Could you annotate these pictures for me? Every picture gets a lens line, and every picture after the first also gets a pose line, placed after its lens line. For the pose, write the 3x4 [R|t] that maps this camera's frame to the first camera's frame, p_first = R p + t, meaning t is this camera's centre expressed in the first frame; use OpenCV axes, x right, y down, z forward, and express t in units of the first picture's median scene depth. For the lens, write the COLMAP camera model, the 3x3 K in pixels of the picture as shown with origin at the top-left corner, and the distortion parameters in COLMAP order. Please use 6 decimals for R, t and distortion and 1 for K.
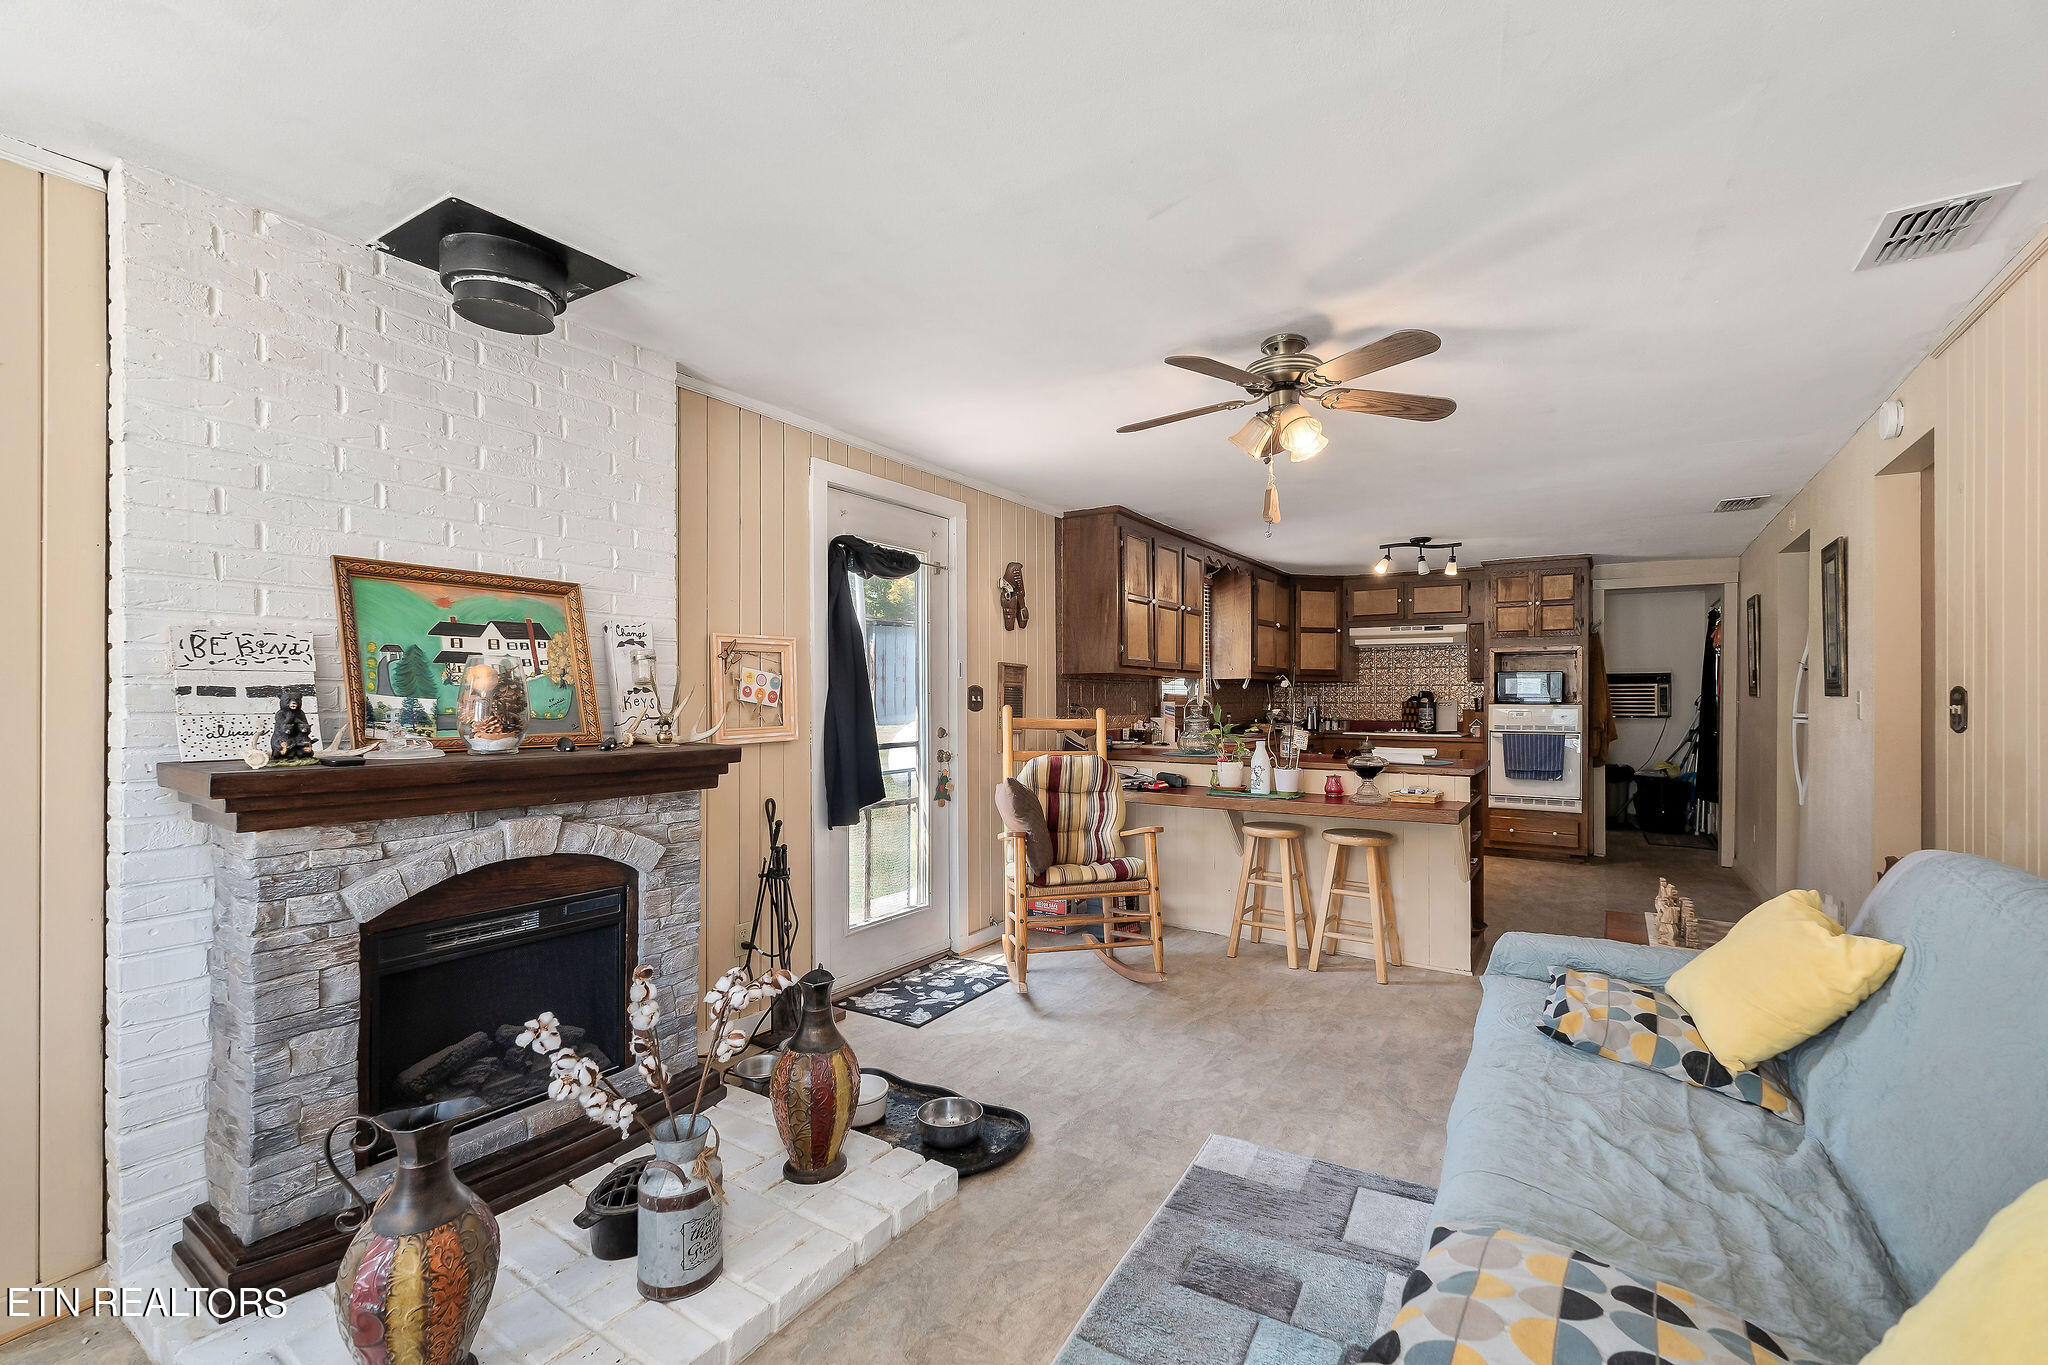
lens RADIAL K [[867.2, 0, 1031.9], [0, 867.2, 697.8], [0, 0, 1]] dist [0.003495, 0.000122]
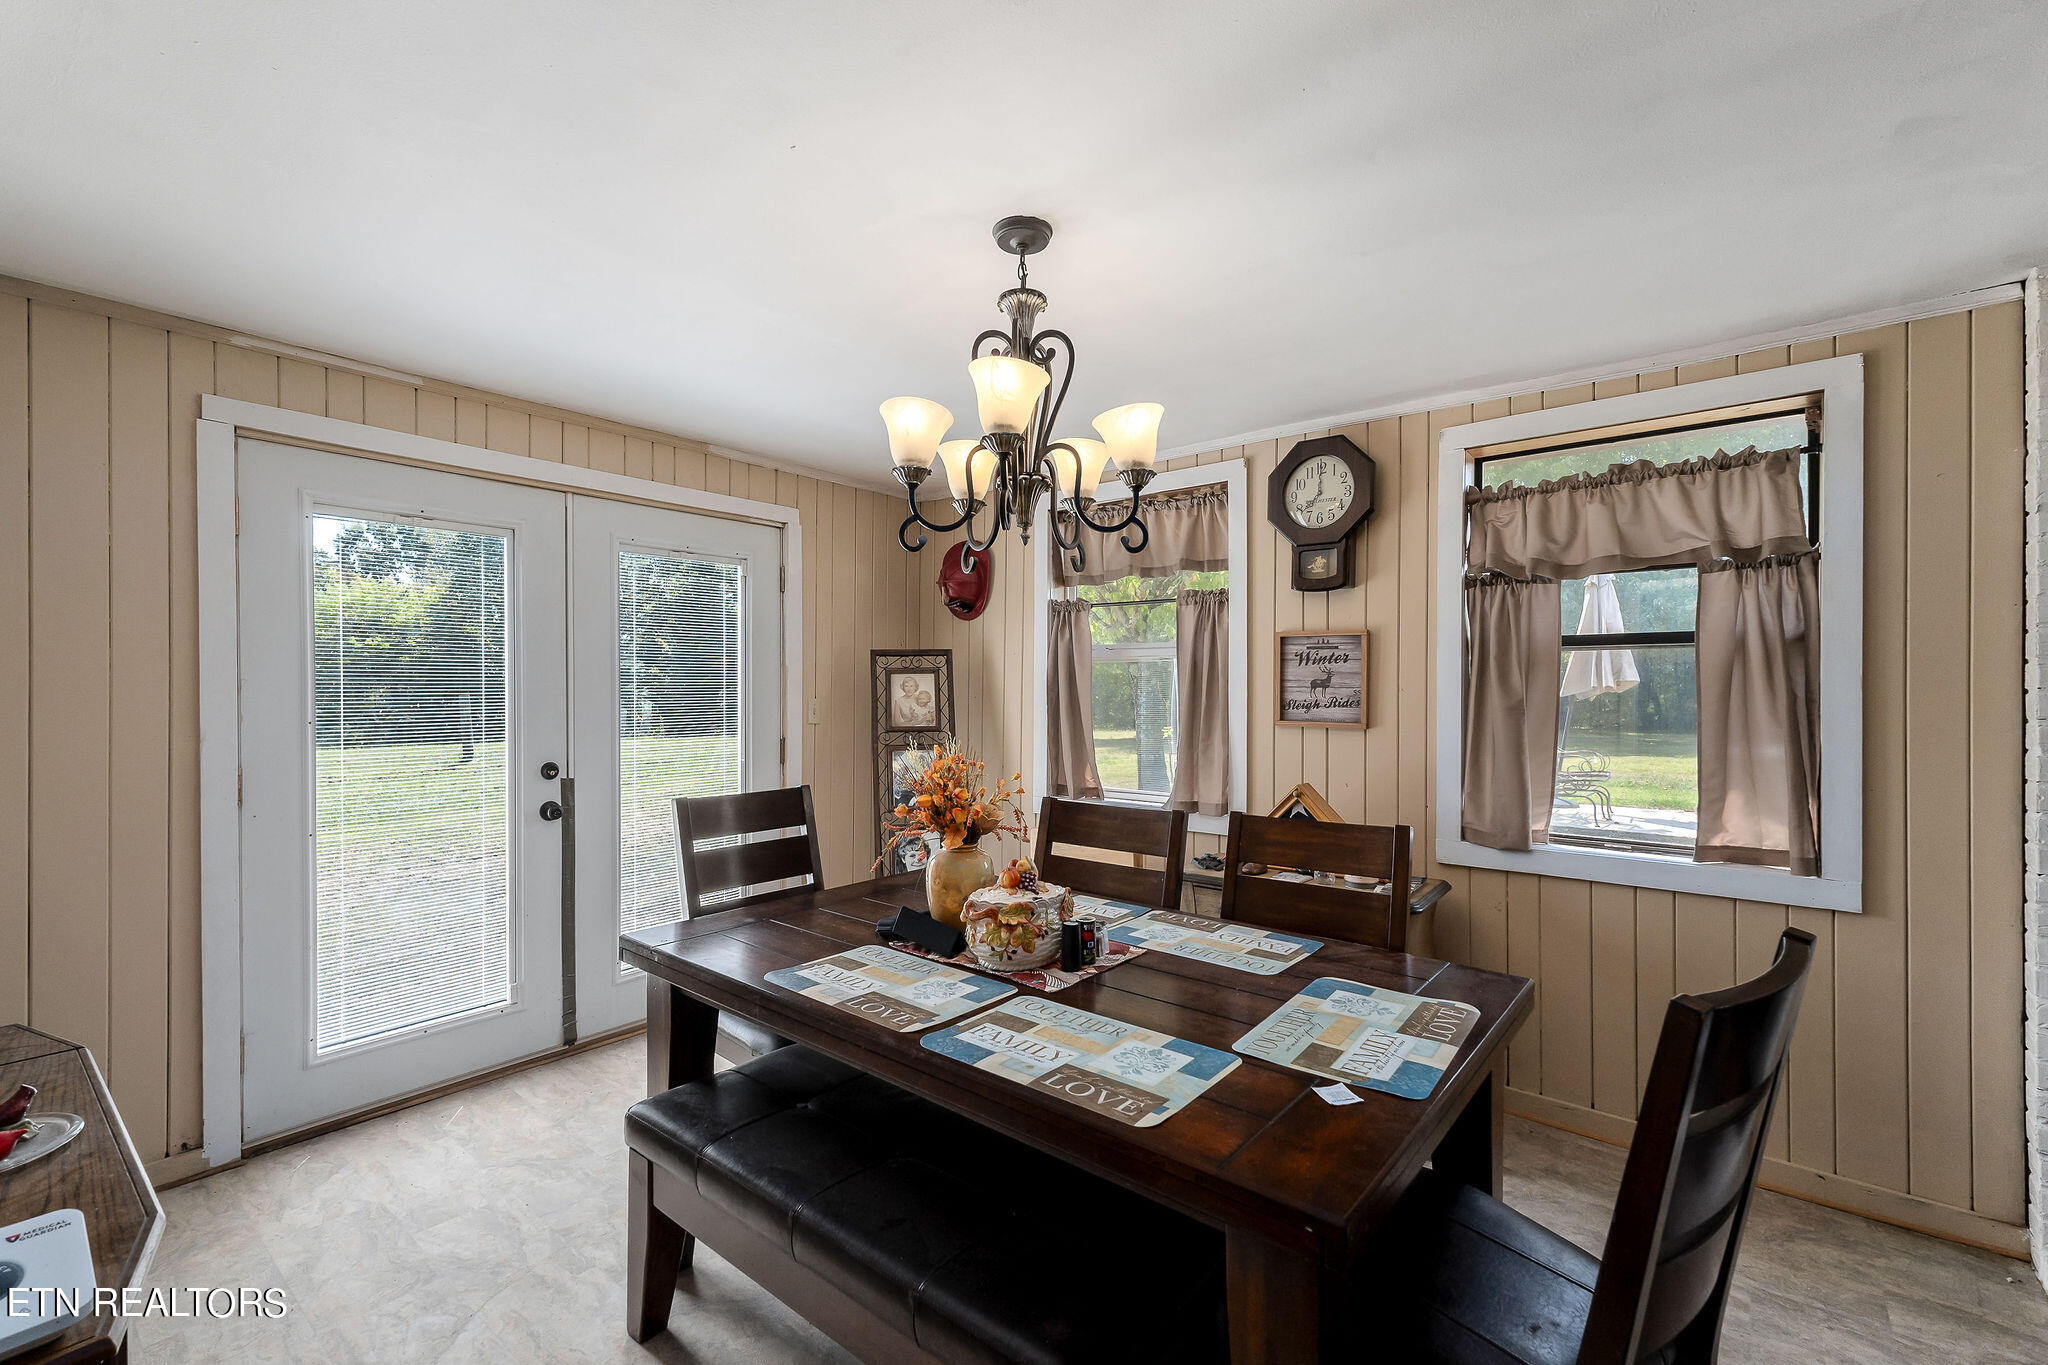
lens RADIAL K [[867.2, 0, 1014.5], [0, 867.2, 687.3], [0, 0, 1]] dist [0.003495, 0.000122]
pose [[-0.103151, -0.009886, -0.994617, 0.073601], [-0.006658, 0.999935, -0.009248, -0.013936], [0.994643, 0.005668, -0.103211, -0.069189]]
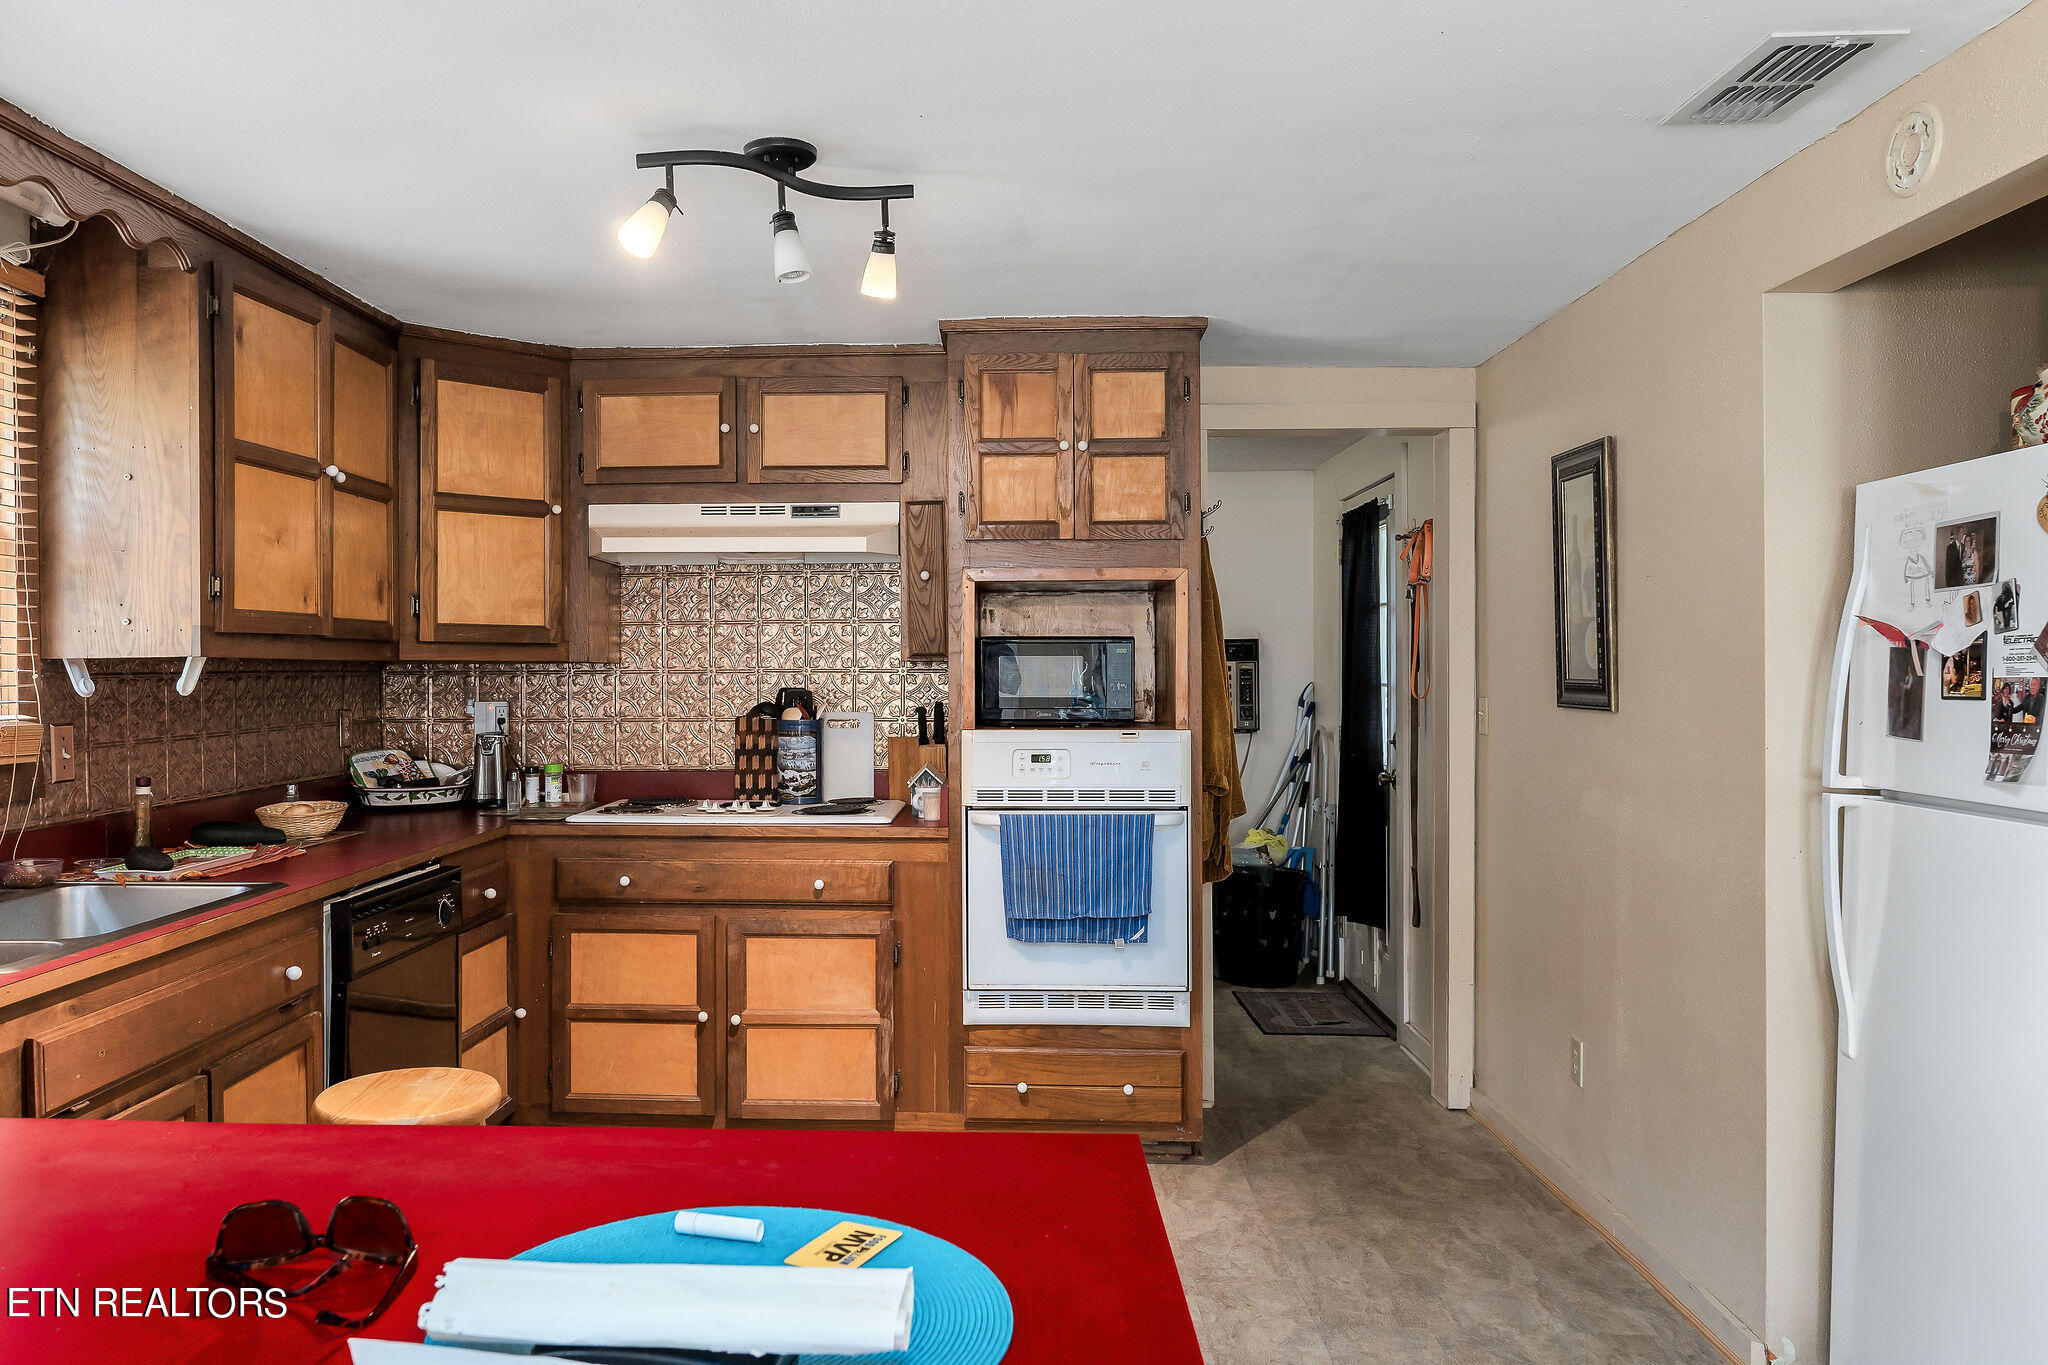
lens RADIAL K [[1471.5, 0, 934.7], [0, 1471.5, 667.5], [0, 0, 1]] dist [-0.006150, -0.002625]
pose [[0.864442, -0.005627, 0.502701, 0.261425], [0.005338, 0.999984, 0.002014, -0.022716], [-0.502704, 0.000943, 0.864458, 0.587841]]
